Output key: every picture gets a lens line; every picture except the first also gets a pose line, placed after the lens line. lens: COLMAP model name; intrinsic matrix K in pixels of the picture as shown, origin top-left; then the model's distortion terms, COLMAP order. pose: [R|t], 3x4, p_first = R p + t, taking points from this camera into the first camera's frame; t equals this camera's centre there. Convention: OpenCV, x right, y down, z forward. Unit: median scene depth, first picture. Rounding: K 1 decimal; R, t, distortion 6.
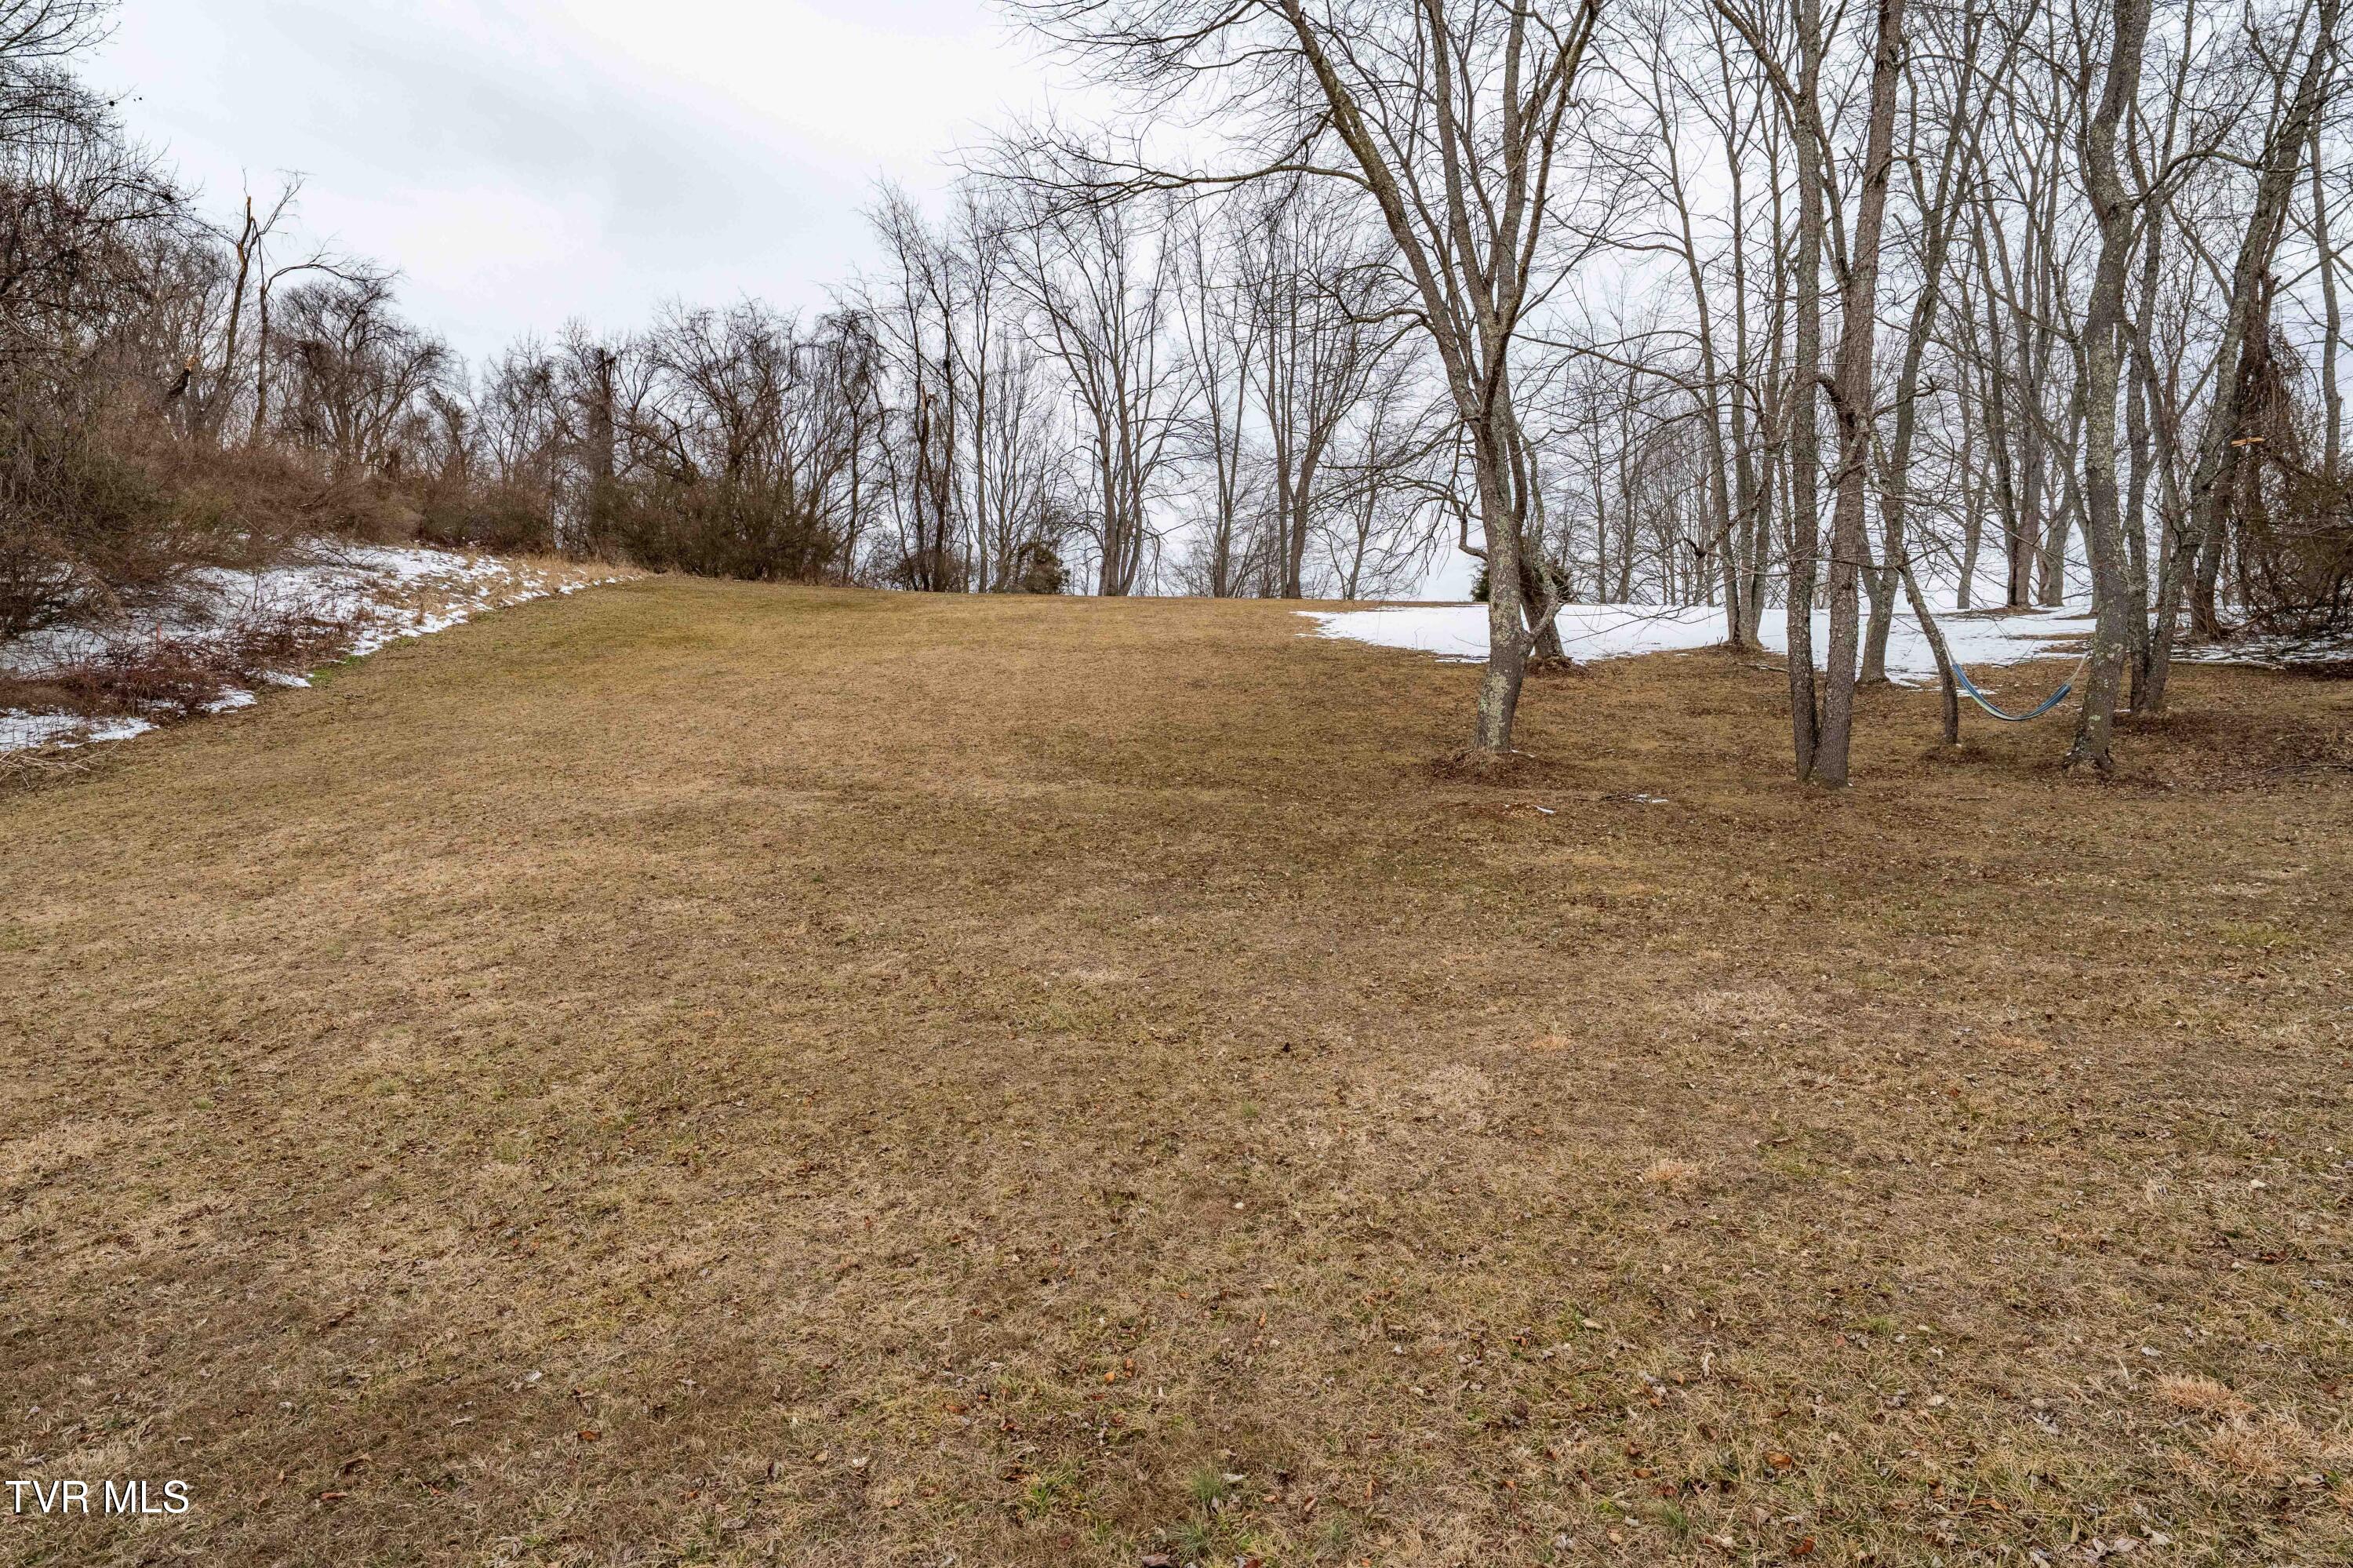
lens RADIAL K [[1224.0, 0, 1218.9], [0, 1224.0, 776.2], [0, 0, 1]] dist [-0.001310, -0.000245]
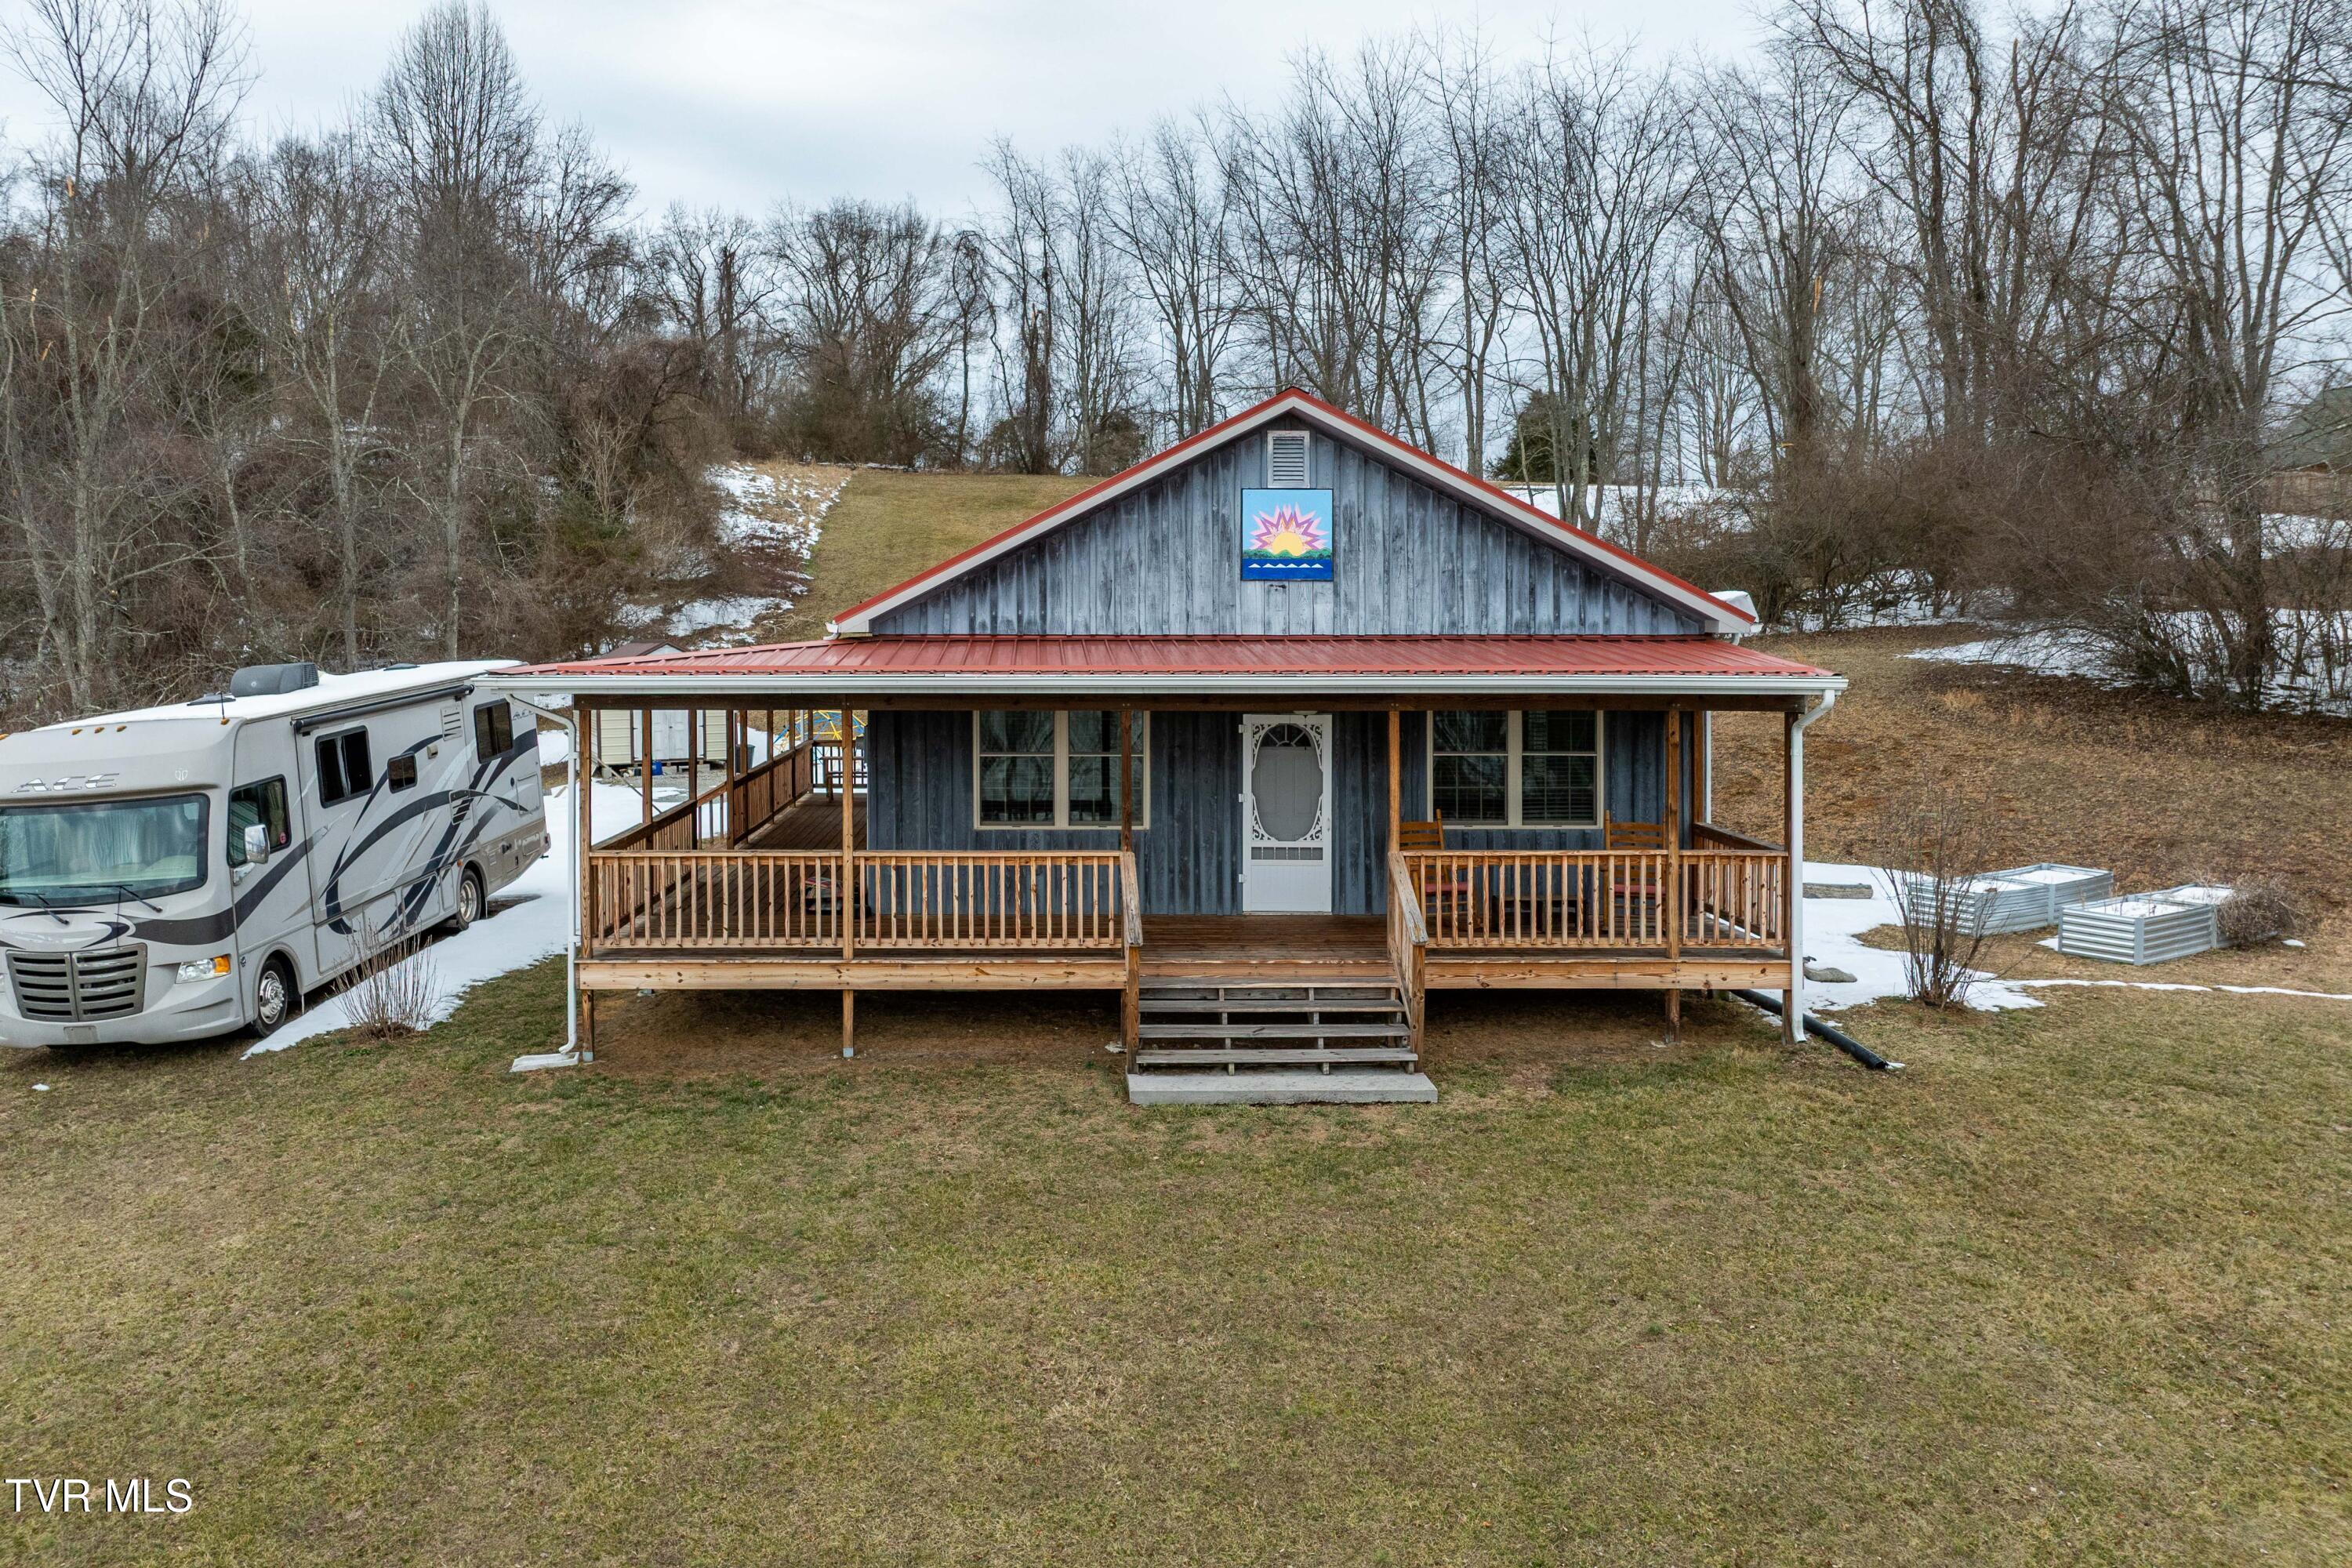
lens RADIAL K [[1719.9, 0, 990.3], [0, 1719.9, 625.3], [0, 0, 1]] dist [-0.012278, -0.008583]
pose [[0.985207, -0.010373, -0.171055, 0.010164], [0.011180, 0.999930, 0.003753, -0.001945], [0.171004, -0.005610, 0.985254, -0.728731]]
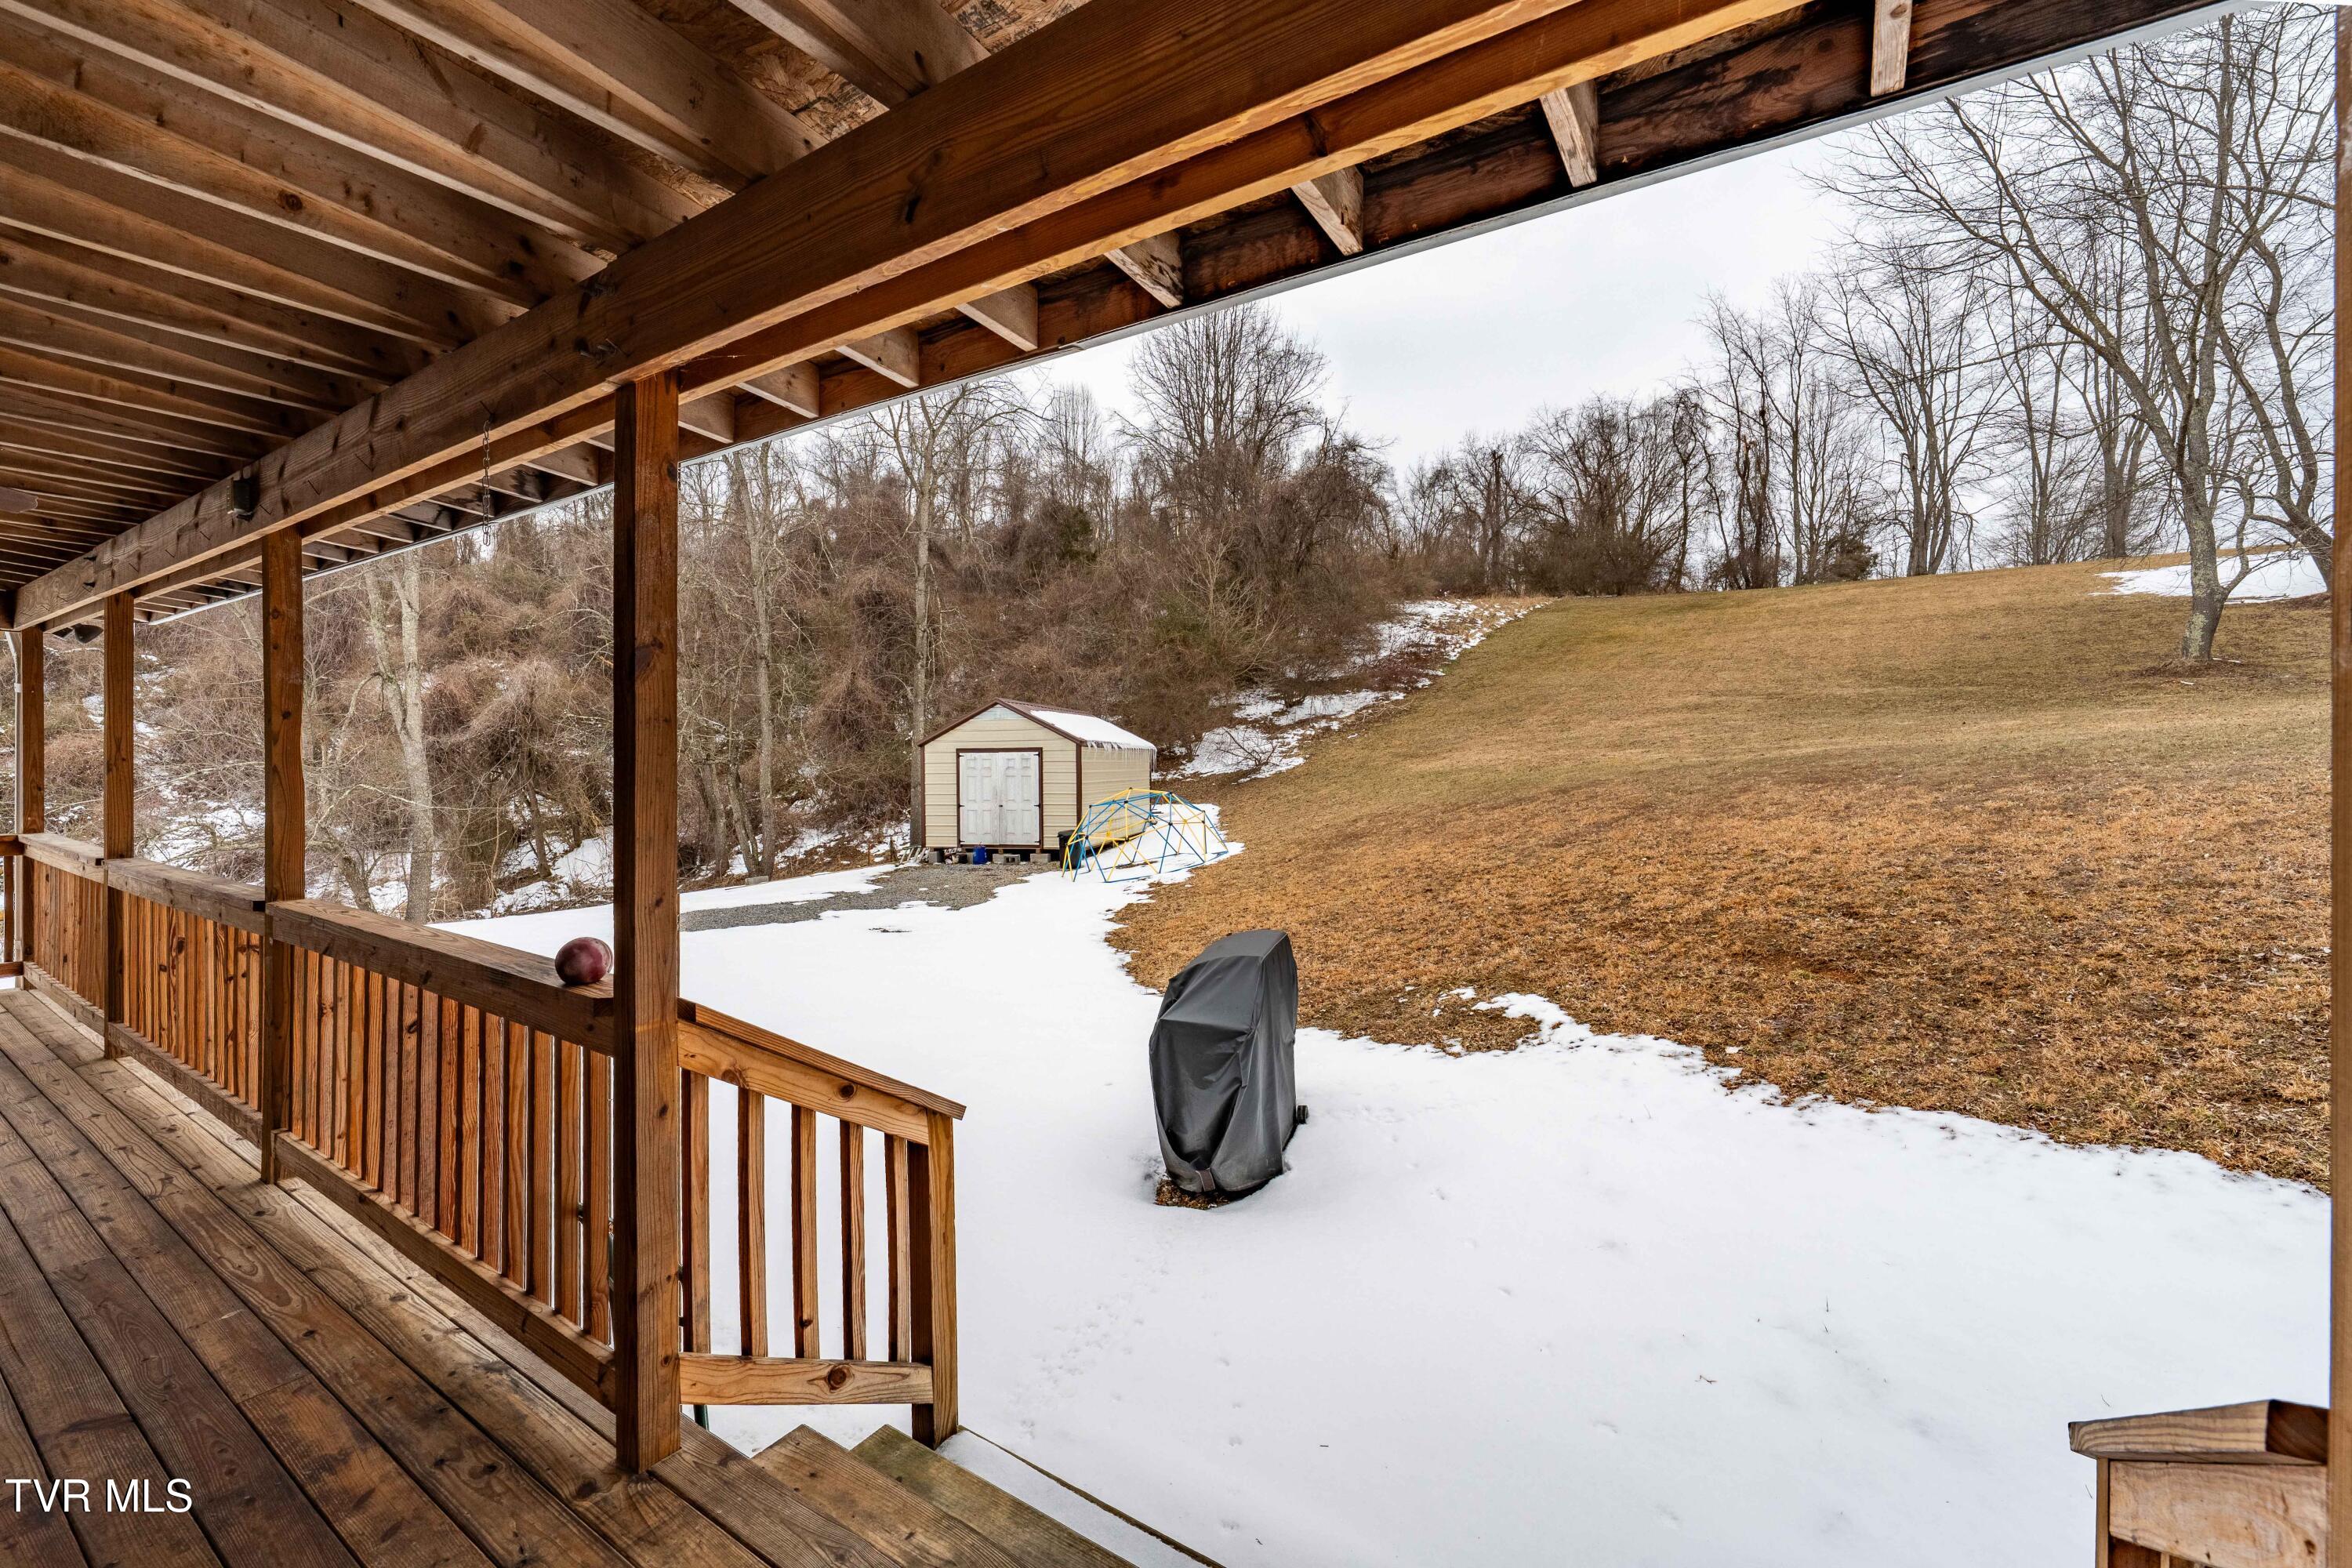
lens RADIAL K [[997.5, 0, 1151.0], [0, 997.5, 756.4], [0, 0, 1]] dist [-0.003570, -0.000493]
pose [[0.731486, -0.007289, -0.681817, 0.027171], [0.012854, 0.999913, 0.003101, 0.023964], [0.681735, -0.011033, 0.731516, -0.262072]]
